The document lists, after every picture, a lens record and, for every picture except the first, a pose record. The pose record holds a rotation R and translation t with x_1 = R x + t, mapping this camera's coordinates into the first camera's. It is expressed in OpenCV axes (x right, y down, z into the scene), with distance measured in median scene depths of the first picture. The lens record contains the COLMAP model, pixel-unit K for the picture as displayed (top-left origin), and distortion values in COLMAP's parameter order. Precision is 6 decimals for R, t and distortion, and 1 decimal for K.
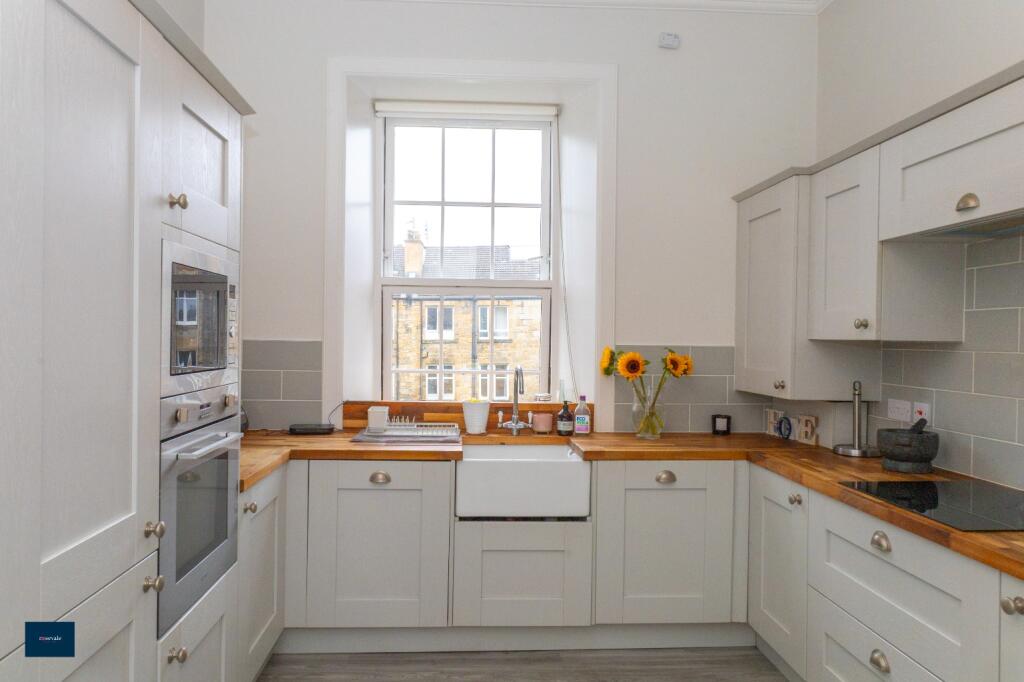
lens RADIAL K [[694.8, 0, 496.9], [0, 694.8, 339.5], [0, 0, 1]] dist [-0.007019, 0.000342]
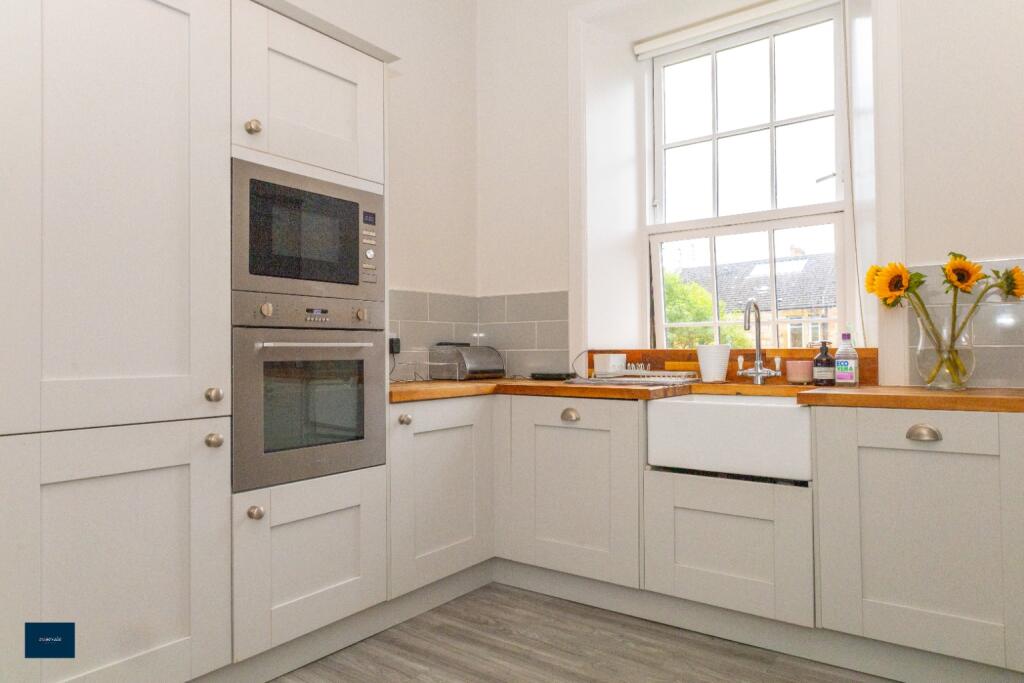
lens RADIAL K [[663.7, 0, 512.0], [0, 663.7, 341.5], [0, 0, 1]] dist [-0.002728, -0.000945]
pose [[0.773346, -0.029775, -0.633285, 0.324977], [0.015786, 0.999491, -0.027715, 0.112489], [0.633788, 0.011436, 0.773422, 0.225805]]
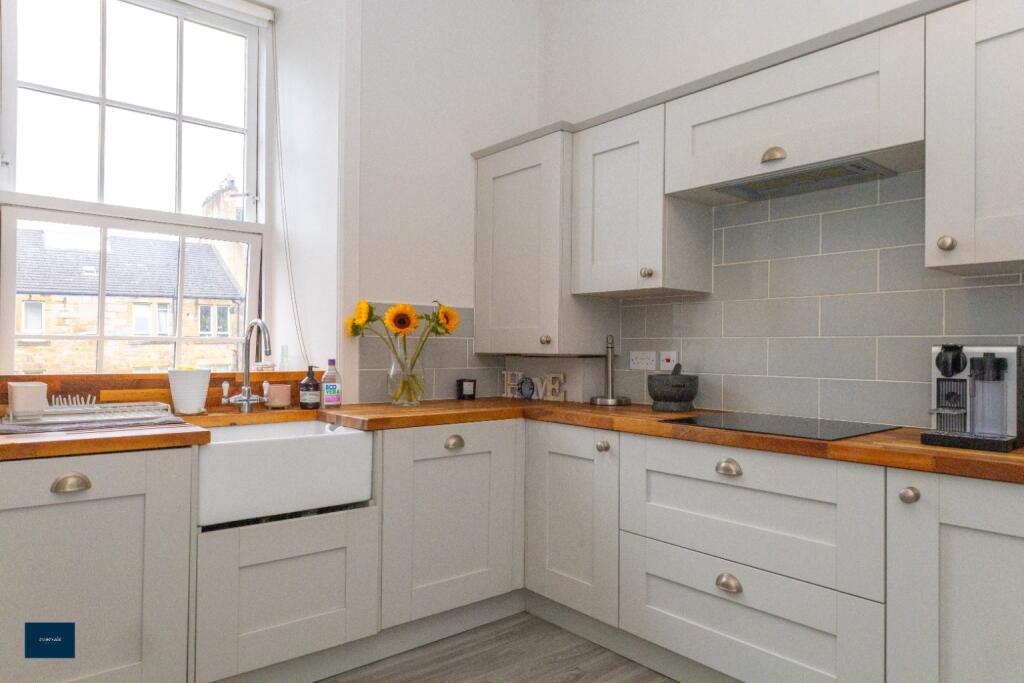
lens RADIAL K [[663.7, 0, 512.0], [0, 663.7, 341.5], [0, 0, 1]] dist [-0.002728, -0.000945]
pose [[0.797524, 0.001158, 0.603286, -0.196013], [0.002679, 0.999981, -0.005461, 0.070110], [-0.603281, 0.005972, 0.797506, 0.265010]]
